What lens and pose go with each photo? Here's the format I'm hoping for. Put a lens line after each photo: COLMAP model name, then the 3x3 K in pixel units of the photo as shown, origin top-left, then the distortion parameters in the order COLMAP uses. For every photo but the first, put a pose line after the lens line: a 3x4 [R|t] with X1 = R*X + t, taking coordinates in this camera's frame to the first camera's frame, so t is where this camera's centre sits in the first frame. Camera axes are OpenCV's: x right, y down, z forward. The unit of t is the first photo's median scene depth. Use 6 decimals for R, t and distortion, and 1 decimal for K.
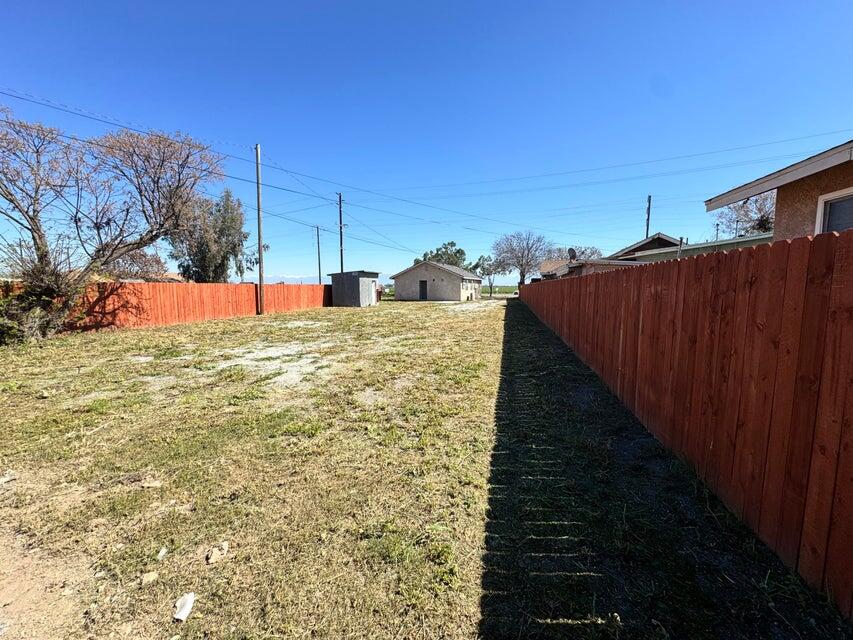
lens RADIAL K [[338.5, 0, 426.5], [0, 338.5, 320.0], [0, 0, 1]] dist [-0.000265, -0.000165]
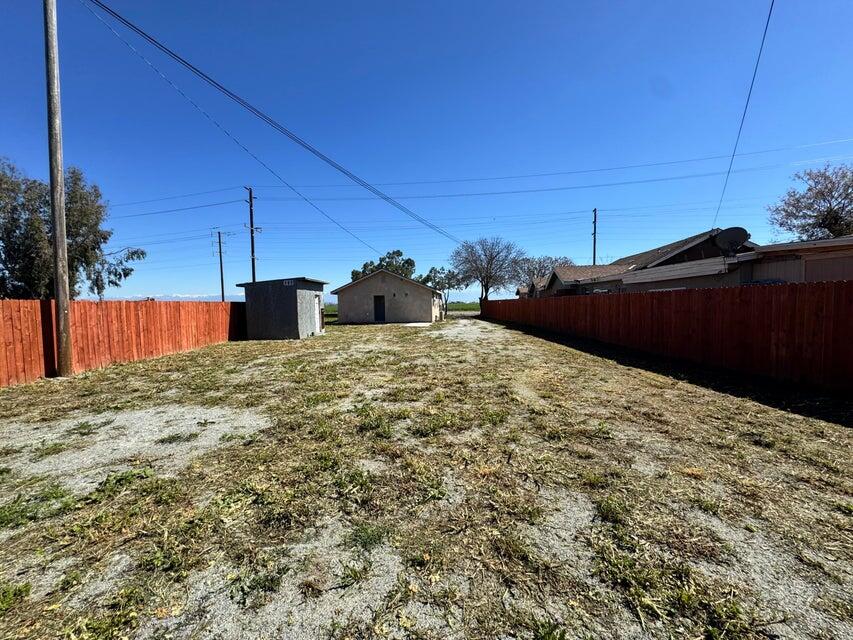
lens RADIAL K [[338.5, 0, 426.5], [0, 338.5, 320.0], [0, 0, 1]] dist [-0.000265, -0.000165]
pose [[0.971954, -0.025356, 0.233800, -0.062748], [0.037489, 0.998163, -0.047596, -0.018698], [-0.232163, 0.055026, 0.971119, 0.200527]]
